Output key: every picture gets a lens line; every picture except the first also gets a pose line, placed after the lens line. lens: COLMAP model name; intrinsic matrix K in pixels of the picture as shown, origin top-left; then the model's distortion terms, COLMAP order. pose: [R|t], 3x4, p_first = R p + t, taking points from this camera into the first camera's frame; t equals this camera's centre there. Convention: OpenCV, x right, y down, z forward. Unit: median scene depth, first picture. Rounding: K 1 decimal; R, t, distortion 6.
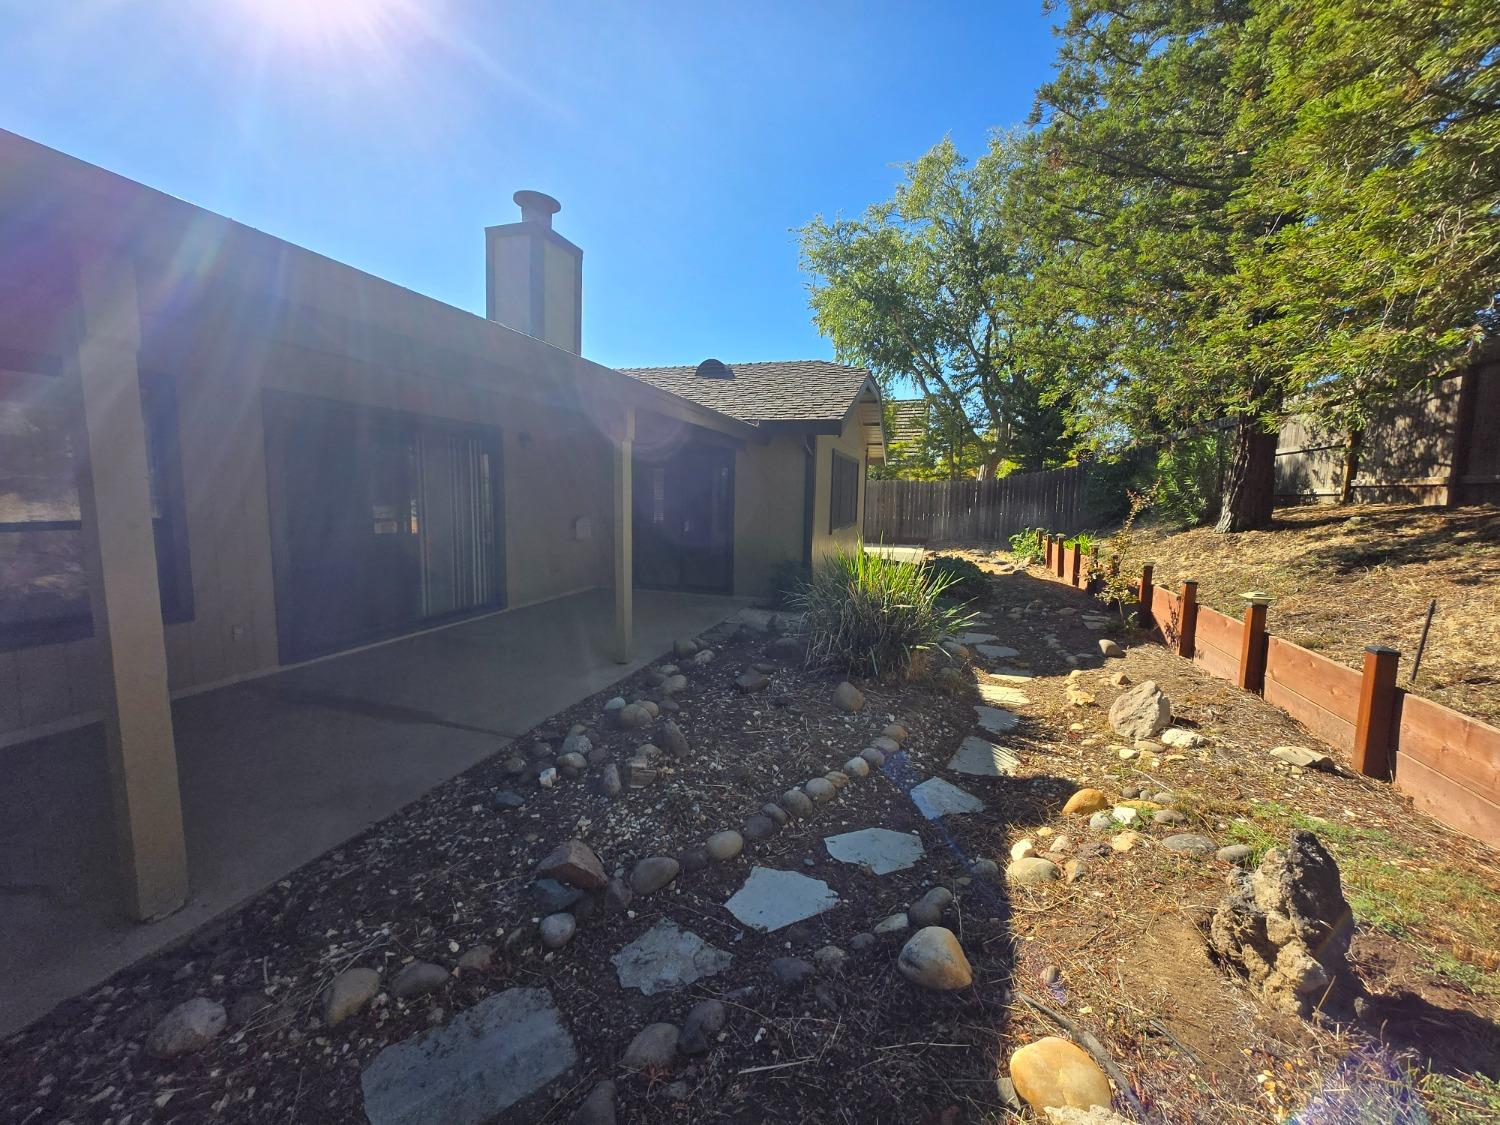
lens RADIAL K [[590.9, 0, 748.5], [0, 590.9, 557.4], [0, 0, 1]] dist [0.012276, -0.004226]
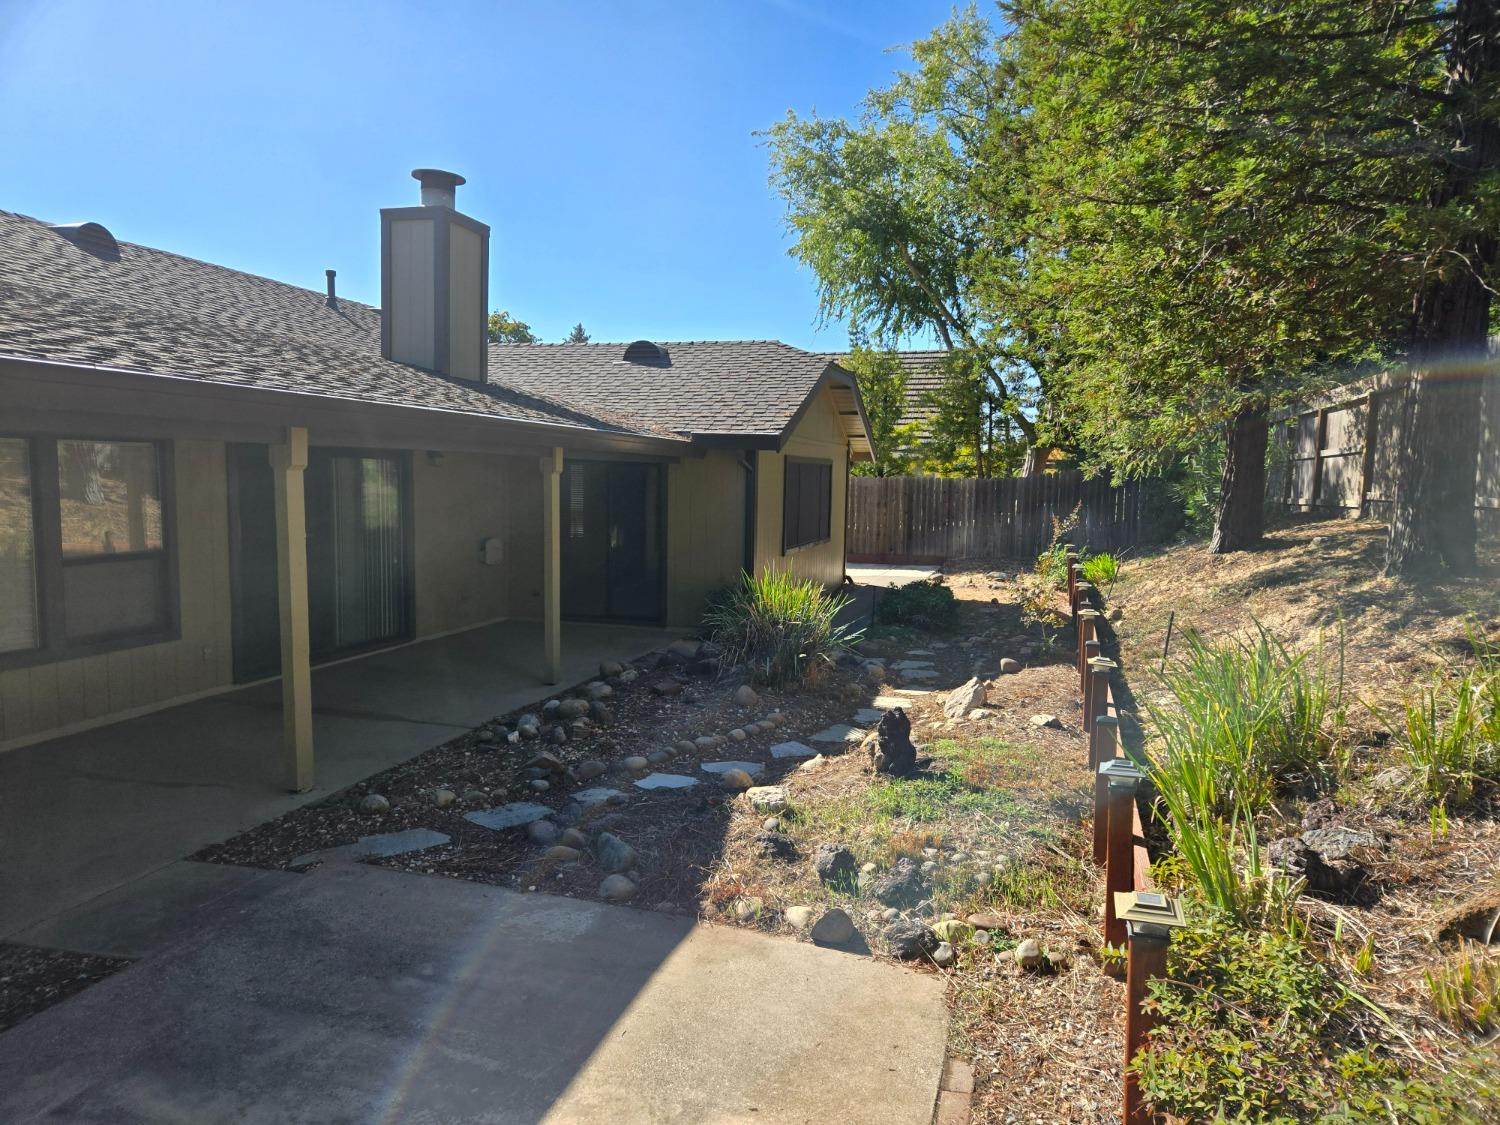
lens RADIAL K [[1014.5, 0, 750.0], [0, 1014.5, 562.5], [0, 0, 1]] dist [0.059358, -0.000824]
pose [[0.999577, -0.004365, 0.028741, 0.061859], [0.005003, 0.999742, -0.022155, 0.003657], [-0.028637, 0.022289, 0.999341, -0.567405]]
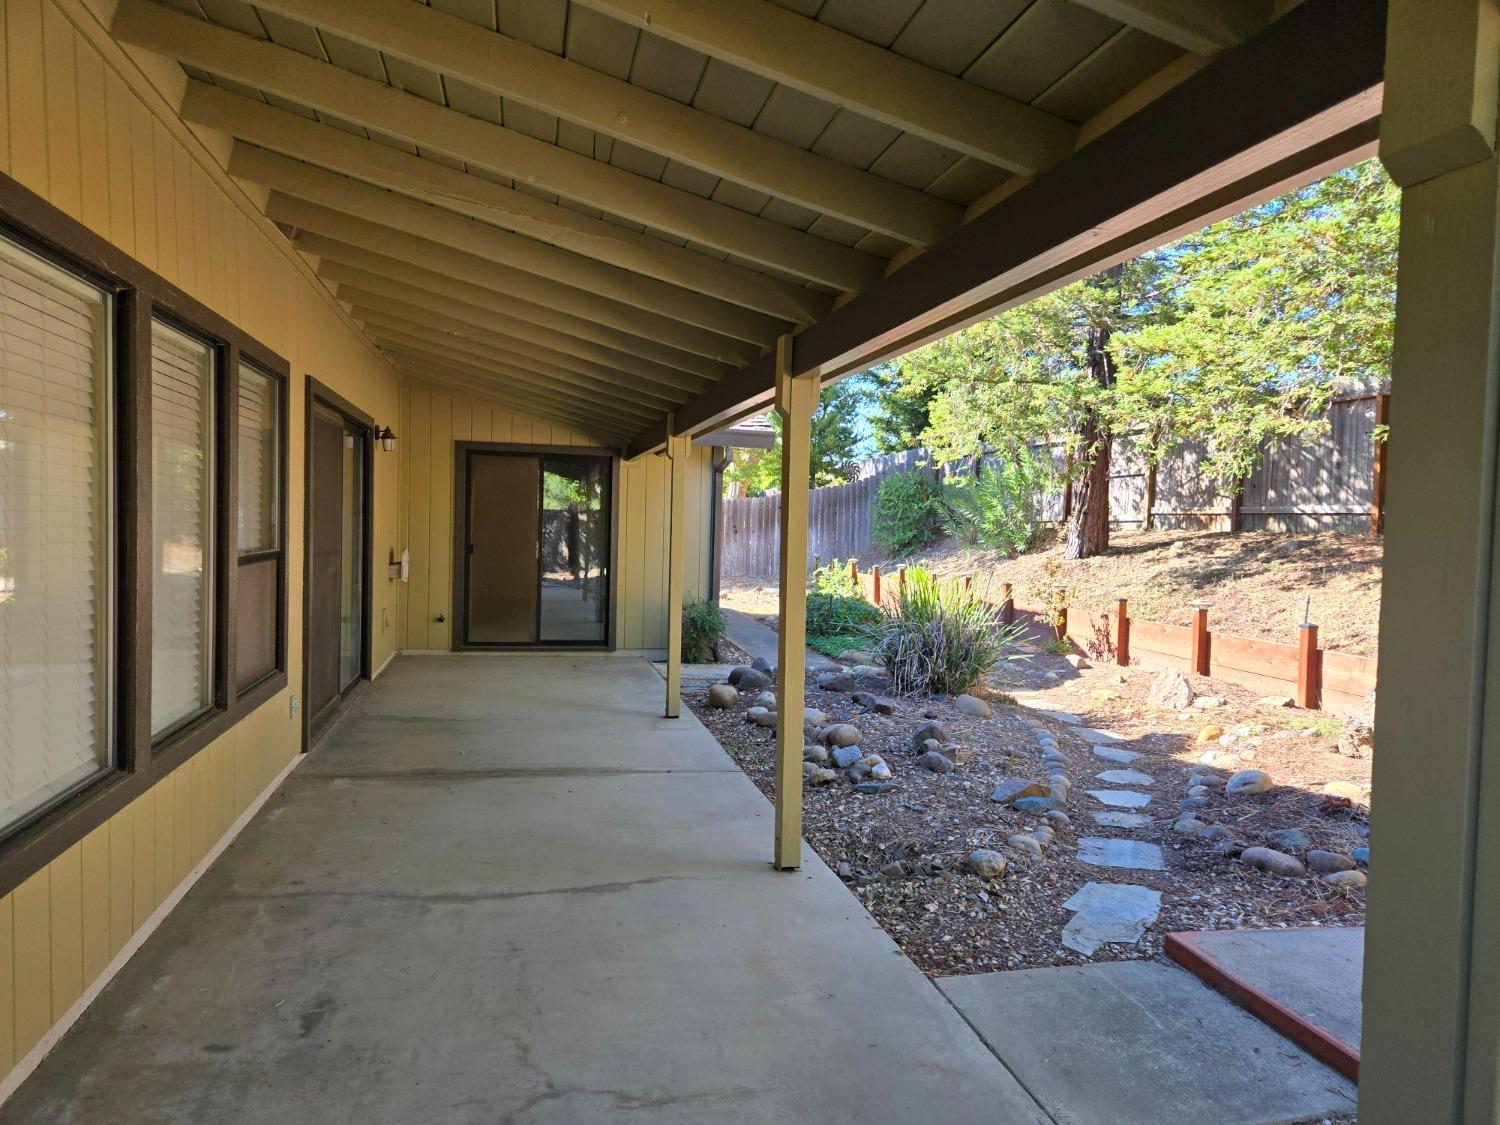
lens RADIAL K [[1014.5, 0, 750.0], [0, 1014.5, 562.5], [0, 0, 1]] dist [0.059358, -0.000824]
pose [[0.859405, -0.015366, 0.511064, -0.598381], [0.043574, 0.998113, -0.043264, 0.017416], [-0.509435, 0.059450, 0.858453, -0.220809]]
